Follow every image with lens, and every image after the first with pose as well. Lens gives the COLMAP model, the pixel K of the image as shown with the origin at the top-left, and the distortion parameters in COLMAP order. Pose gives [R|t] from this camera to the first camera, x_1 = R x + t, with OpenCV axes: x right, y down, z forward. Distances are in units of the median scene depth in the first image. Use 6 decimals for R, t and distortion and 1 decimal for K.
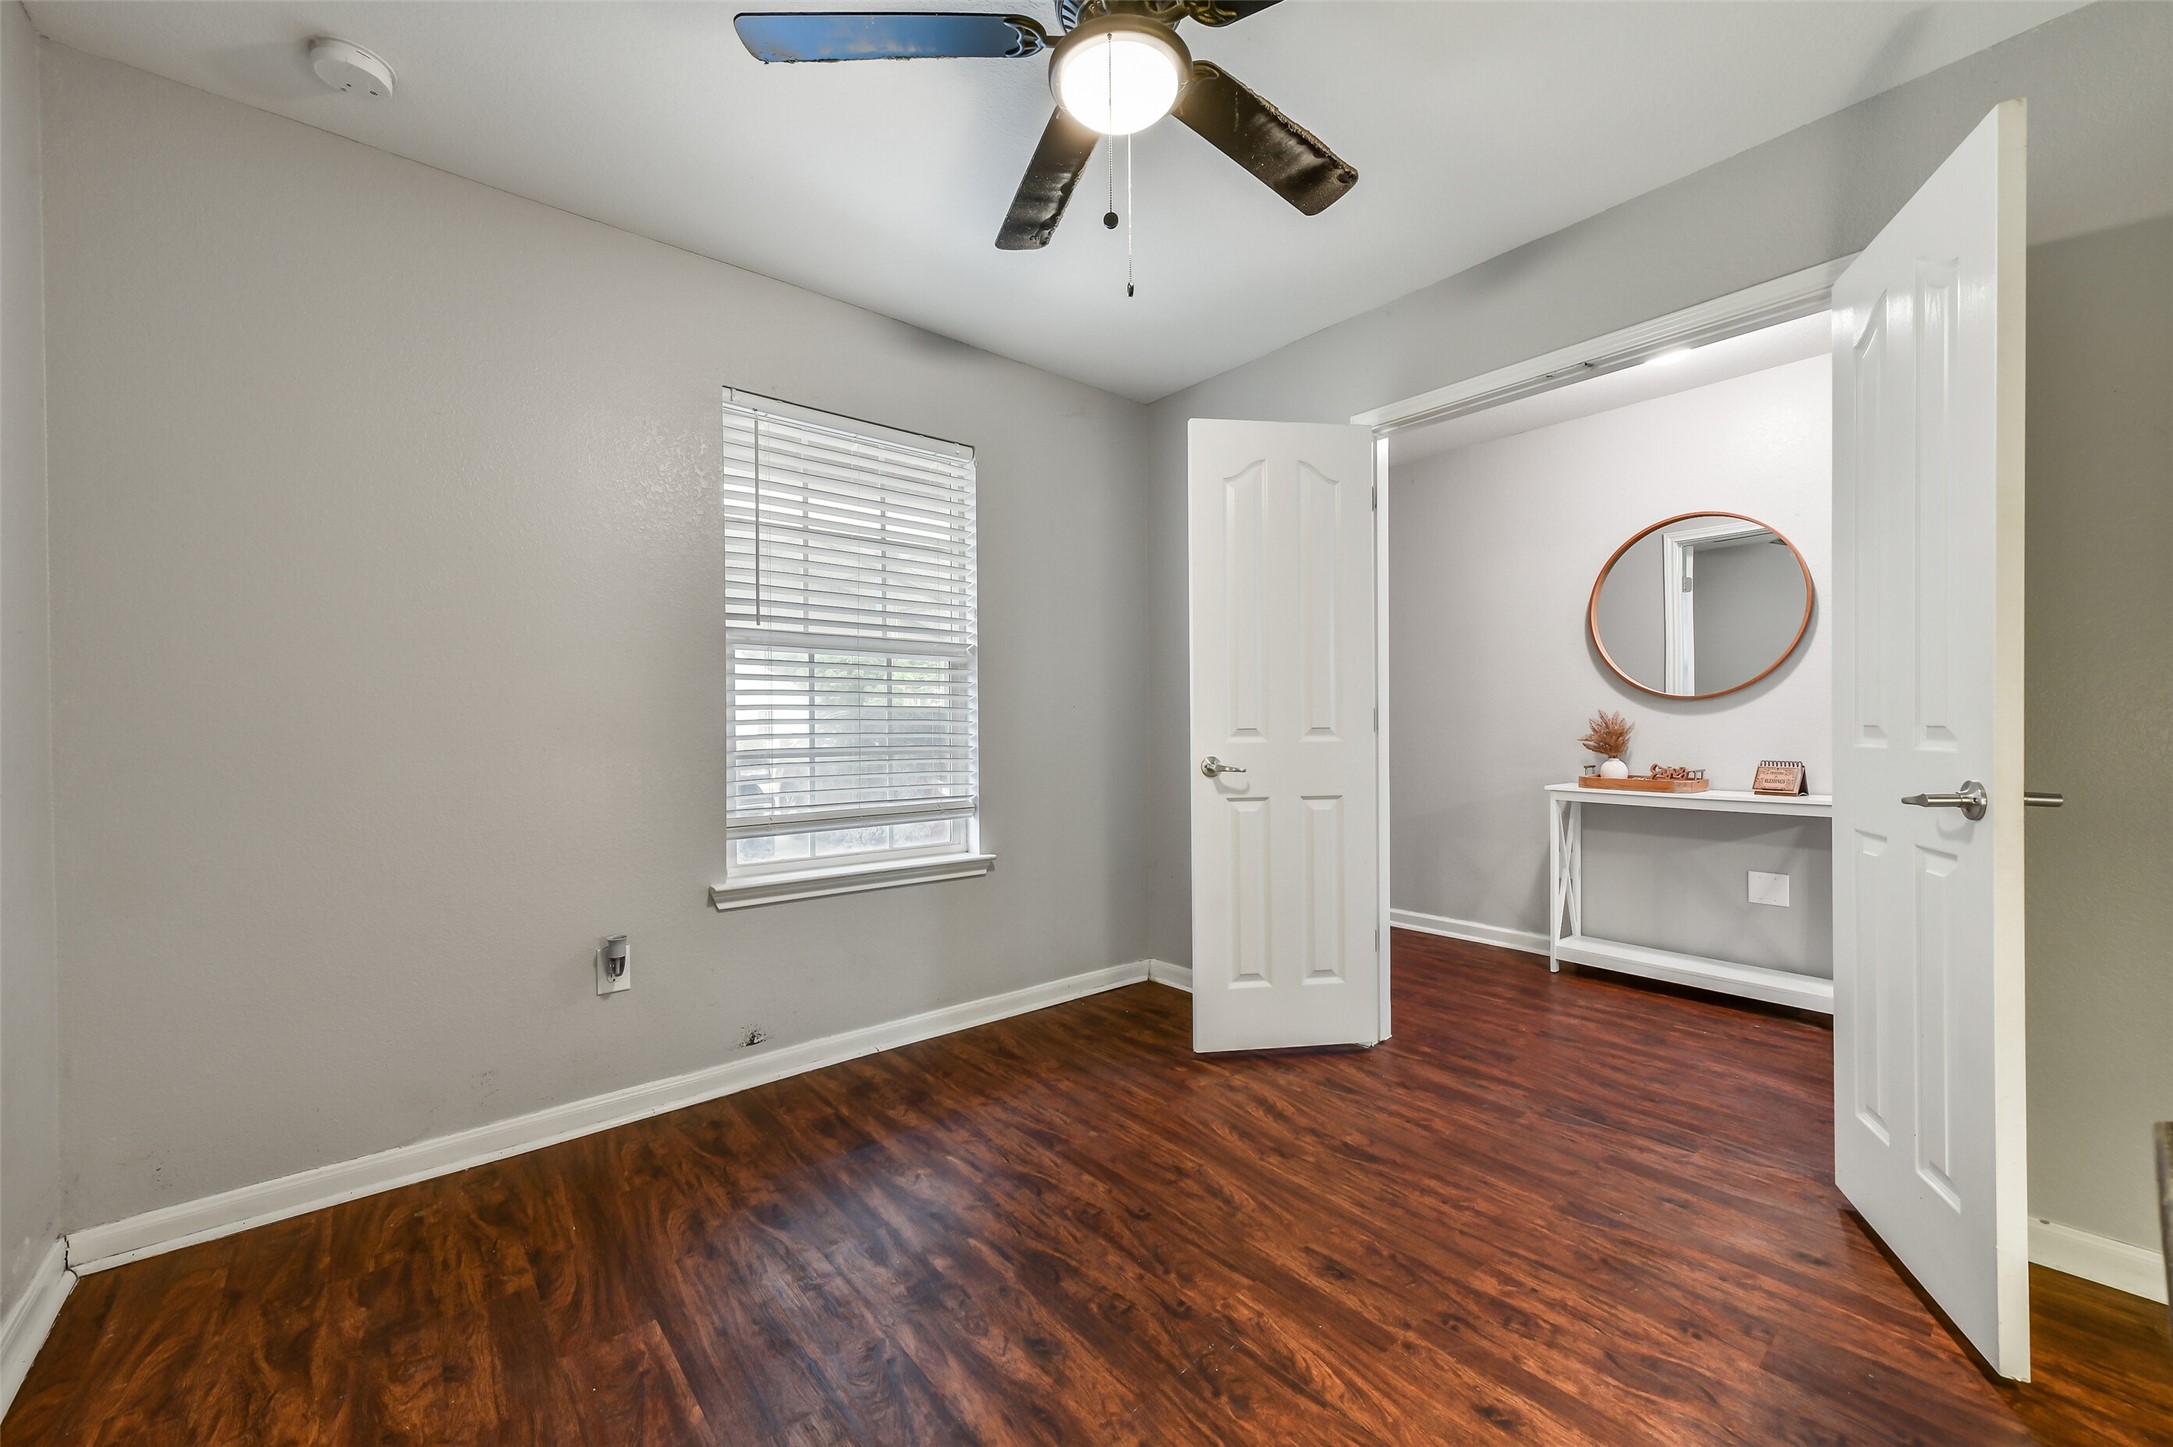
lens RADIAL K [[850.5, 0, 1092.5], [0, 850.5, 713.5], [0, 0, 1]] dist [0.001011, -0.000165]
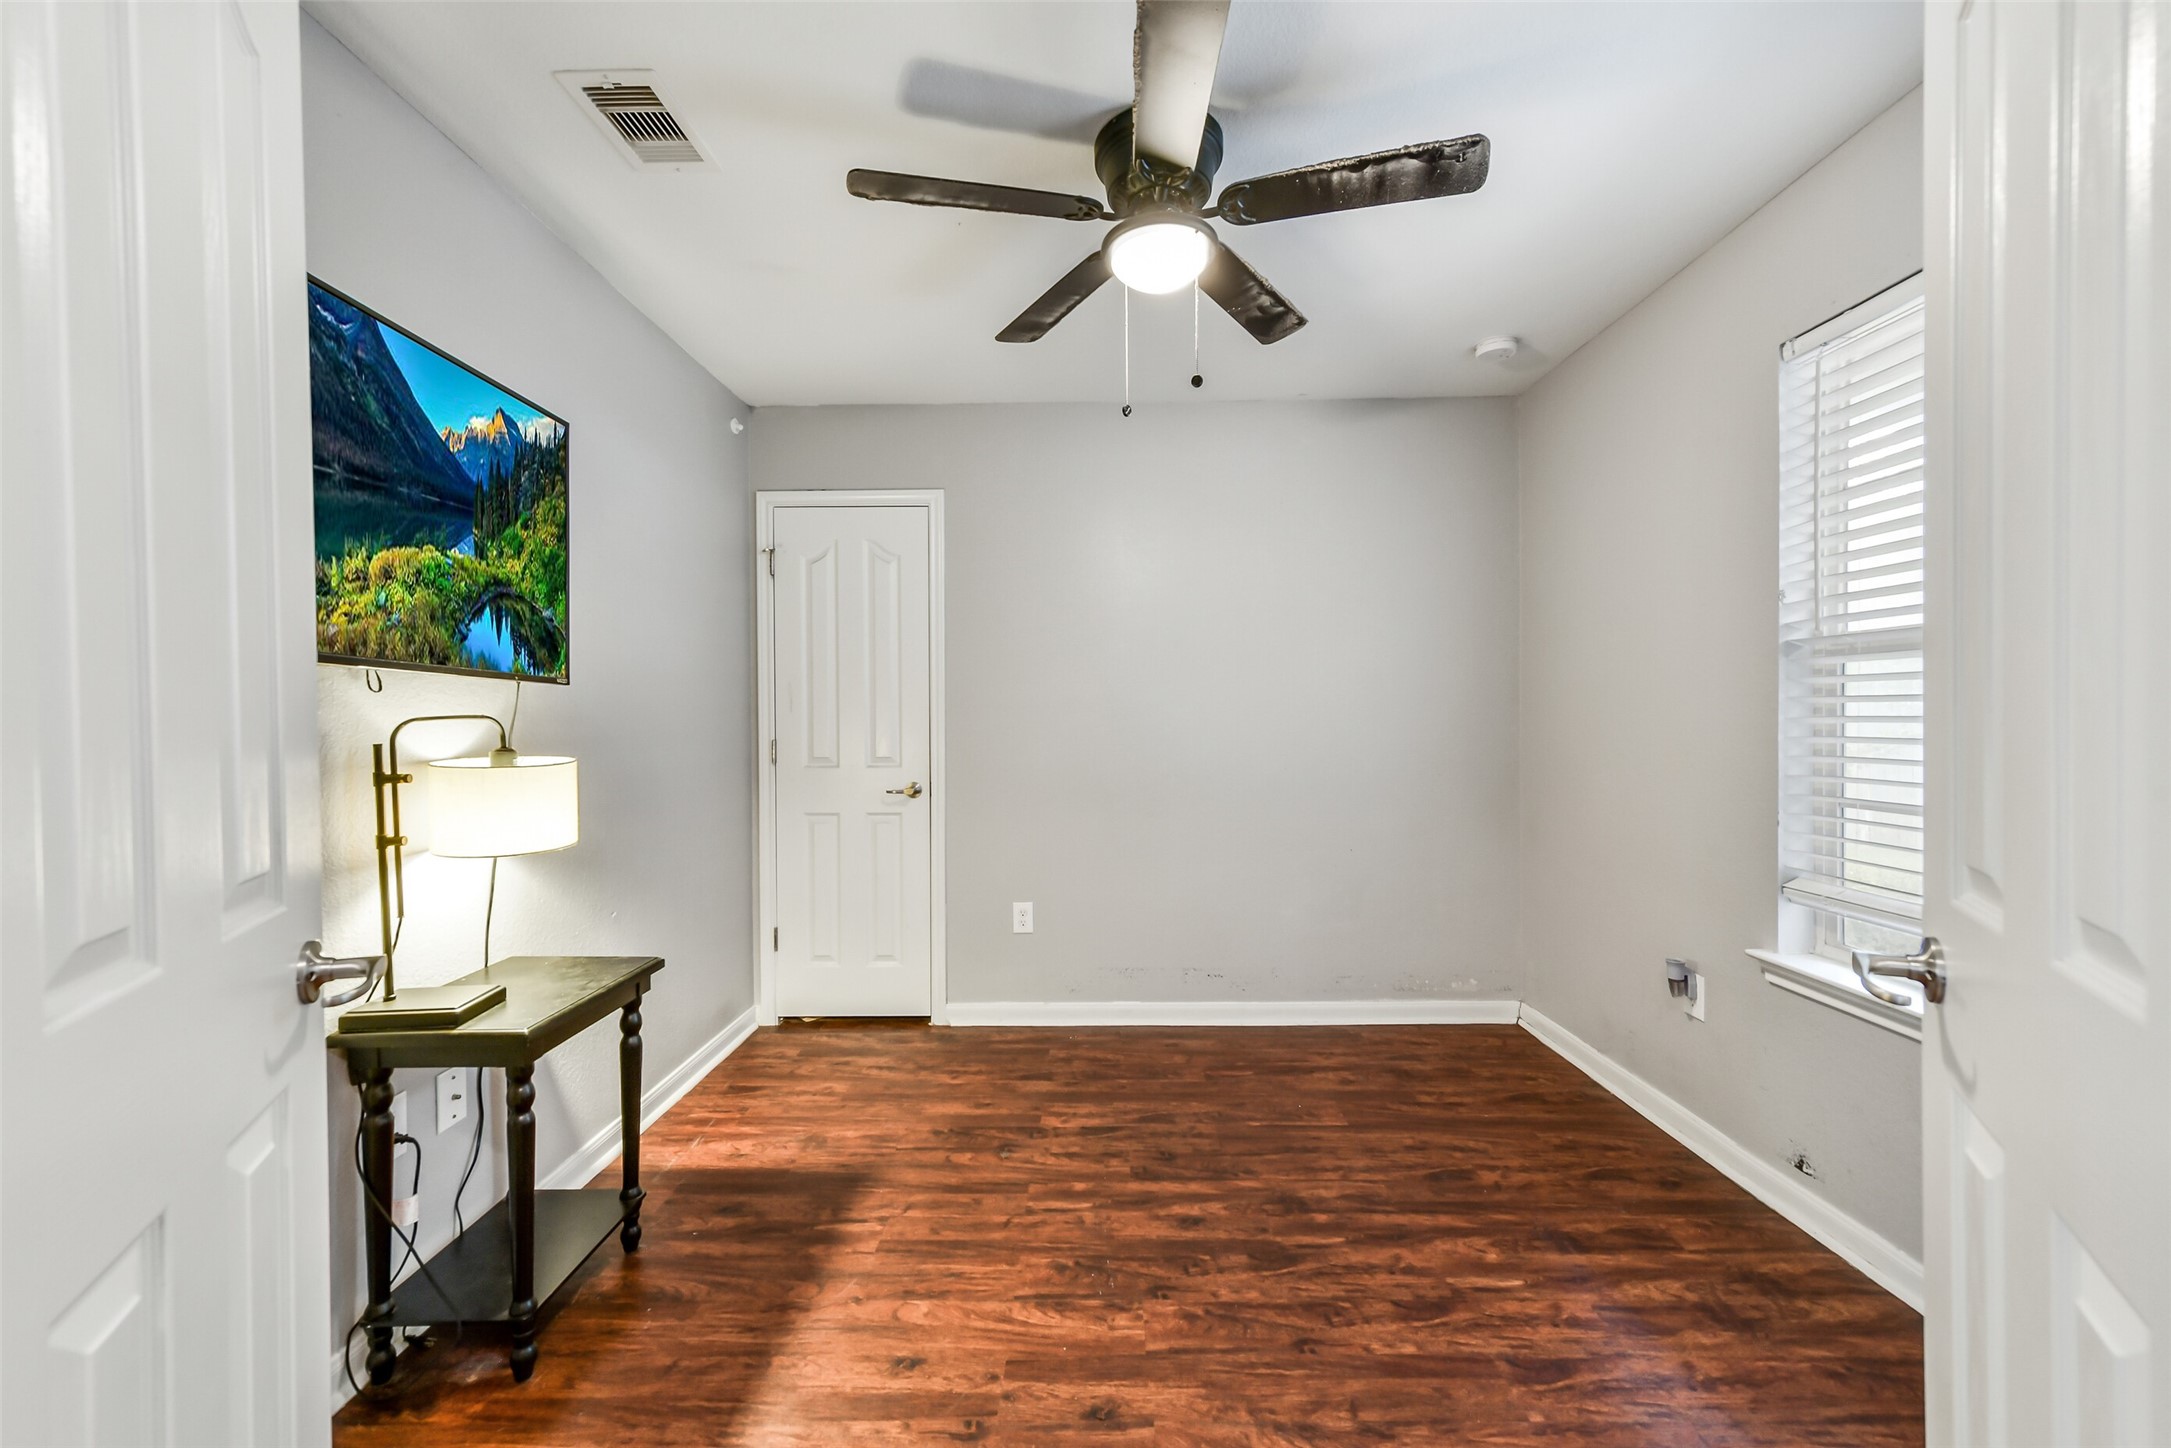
lens RADIAL K [[849.7, 0, 1091.8], [0, 849.7, 726.7], [0, 0, 1]] dist [0.001011, -0.000165]
pose [[-0.648279, 0.023128, -0.761052, 1.010446], [0.024215, 0.999659, 0.009752, -0.072722], [0.761018, -0.012107, -0.648618, 1.674818]]
